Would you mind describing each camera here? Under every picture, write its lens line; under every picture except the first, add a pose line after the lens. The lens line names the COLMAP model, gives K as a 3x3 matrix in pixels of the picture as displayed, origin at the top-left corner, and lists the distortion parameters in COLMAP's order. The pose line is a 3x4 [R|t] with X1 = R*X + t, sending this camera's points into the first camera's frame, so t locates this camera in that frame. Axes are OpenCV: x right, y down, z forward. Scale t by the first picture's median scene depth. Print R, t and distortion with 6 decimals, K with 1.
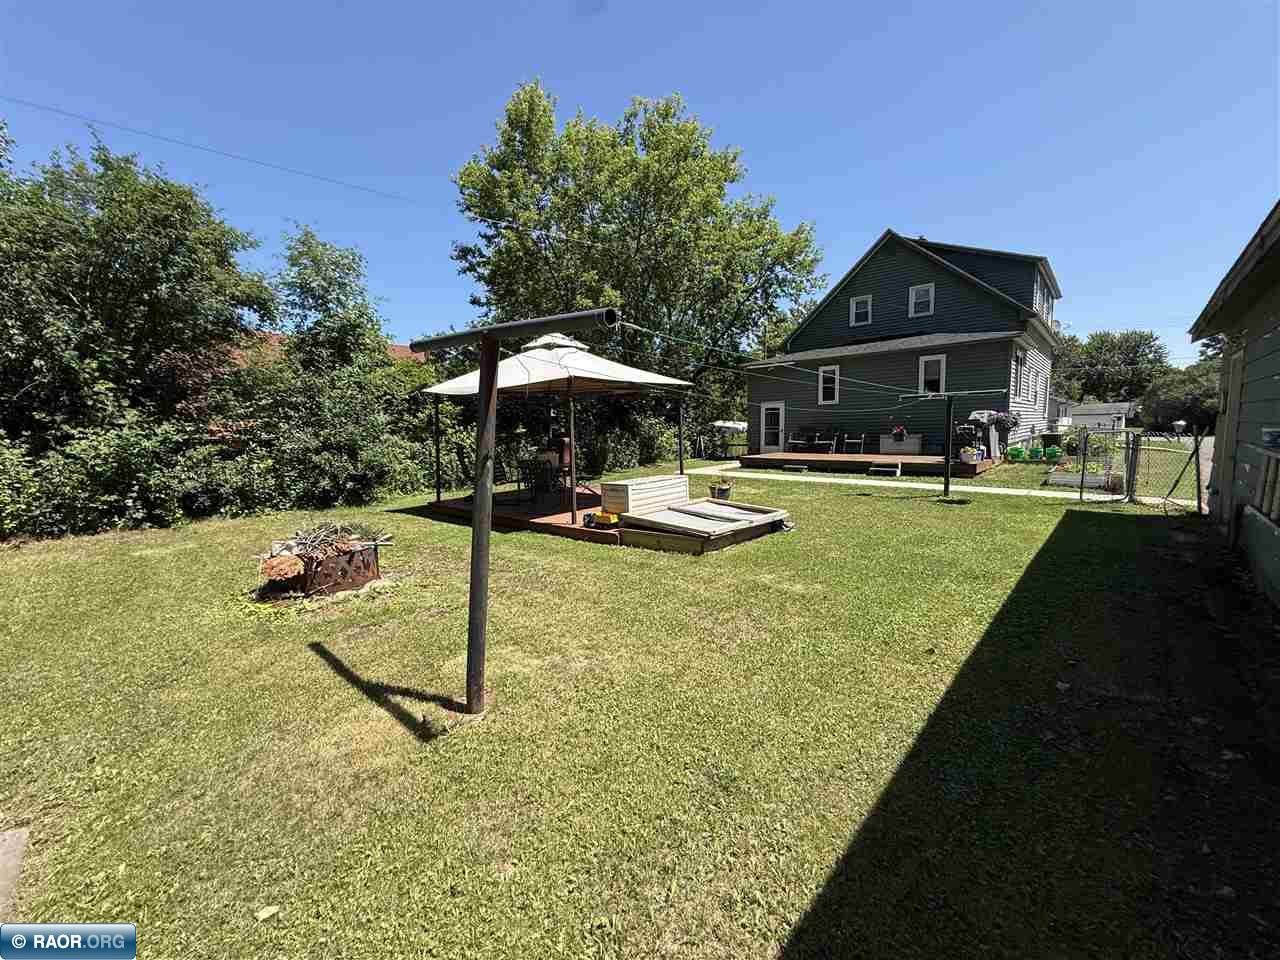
lens RADIAL K [[509.1, 0, 644.6], [0, 509.1, 481.6], [0, 0, 1]] dist [-0.017411, -0.000051]
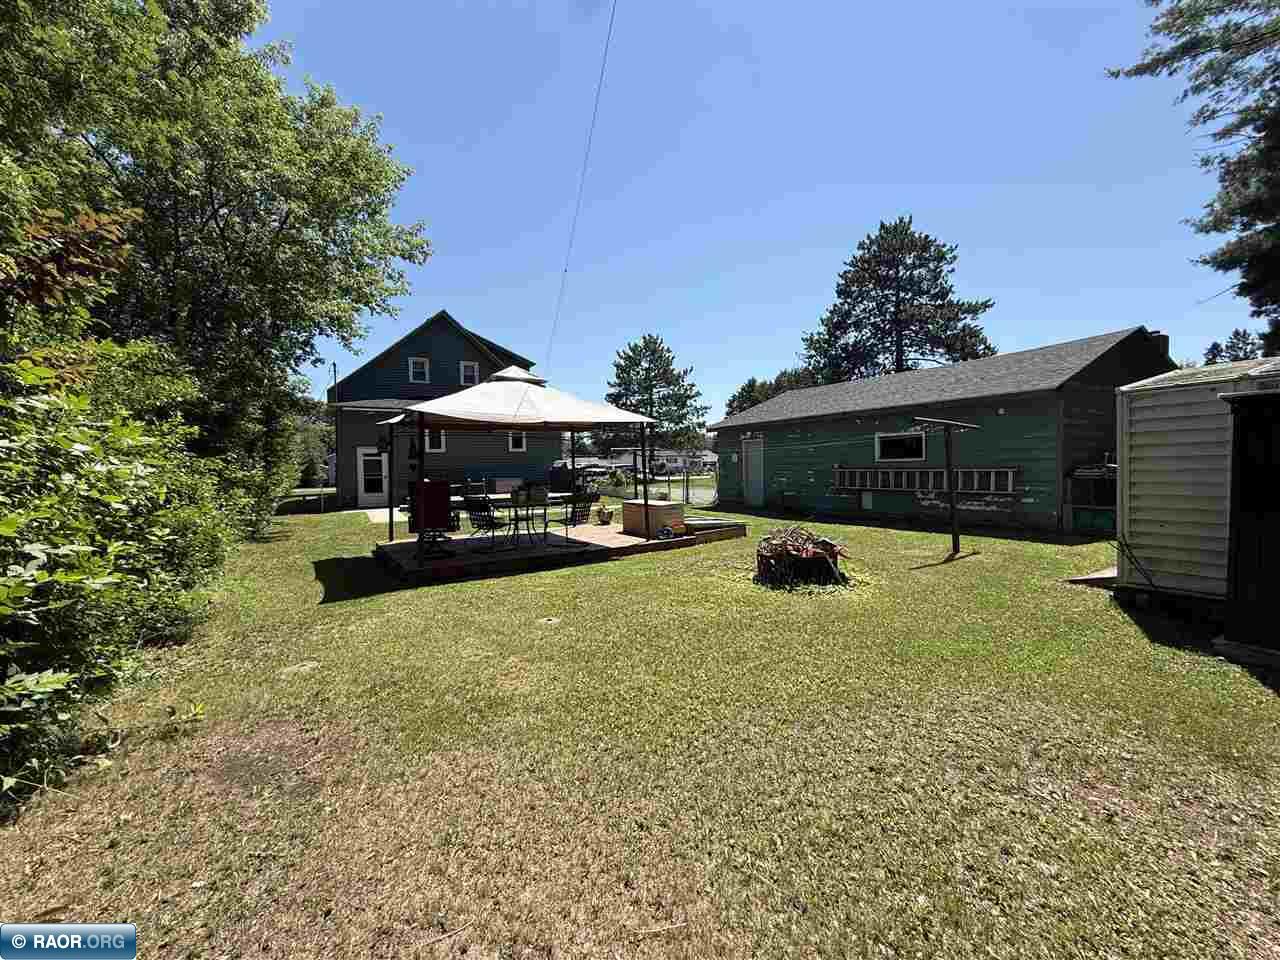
lens RADIAL K [[509.1, 0, 644.6], [0, 509.1, 481.6], [0, 0, 1]] dist [-0.017411, -0.000051]
pose [[0.290158, -0.013702, 0.956881, -0.533022], [0.119830, 0.992548, -0.022123, -0.008407], [-0.949447, 0.121083, 0.289638, 0.241077]]
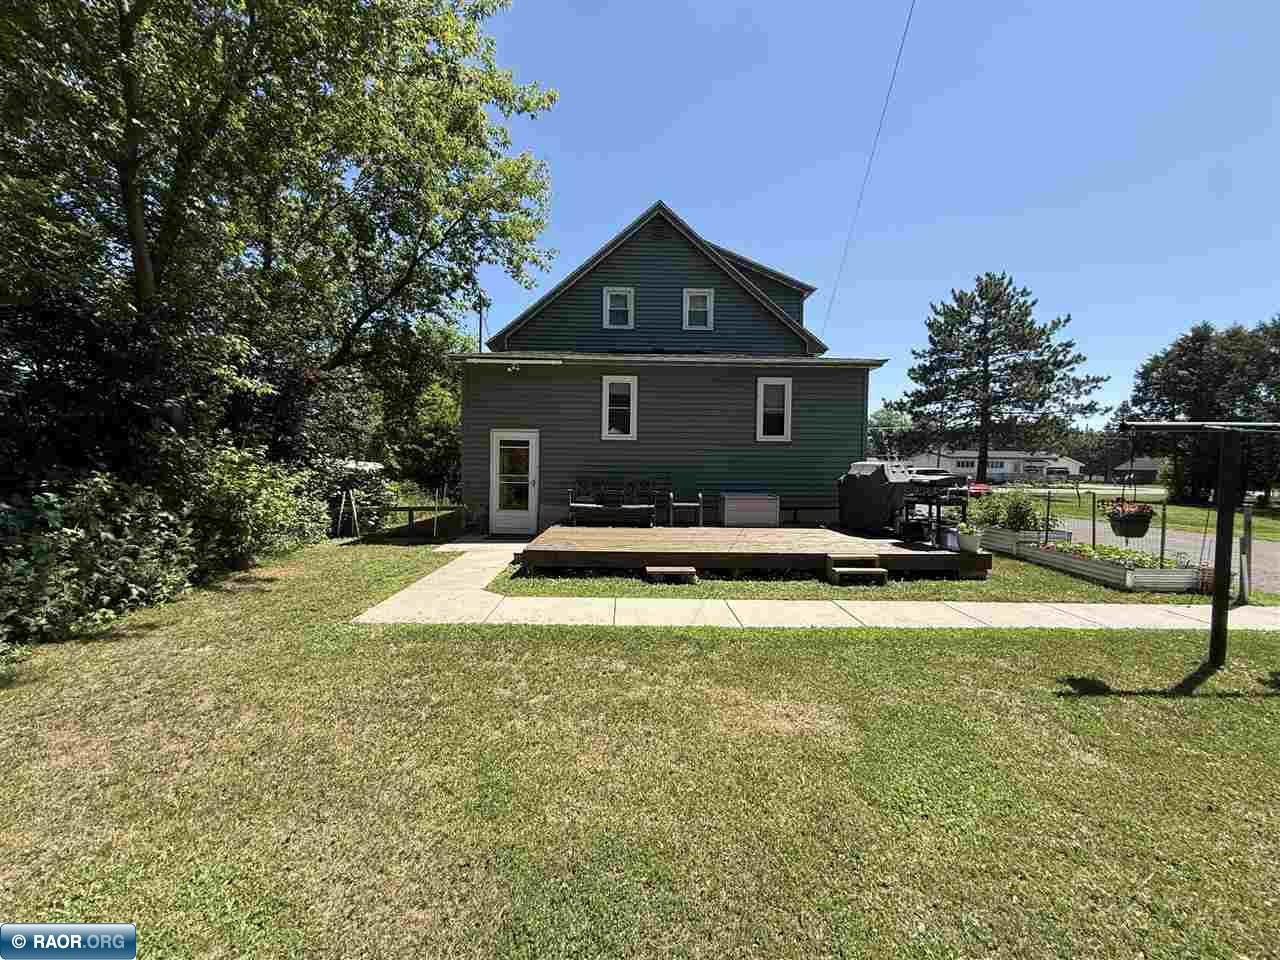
lens RADIAL K [[509.1, 0, 644.6], [0, 509.1, 481.6], [0, 0, 1]] dist [-0.017411, -0.000051]
pose [[0.719921, 0.007952, 0.694010, -0.025131], [0.046499, 0.997135, -0.059661, -0.063152], [-0.692496, 0.075222, 0.717489, 0.524220]]
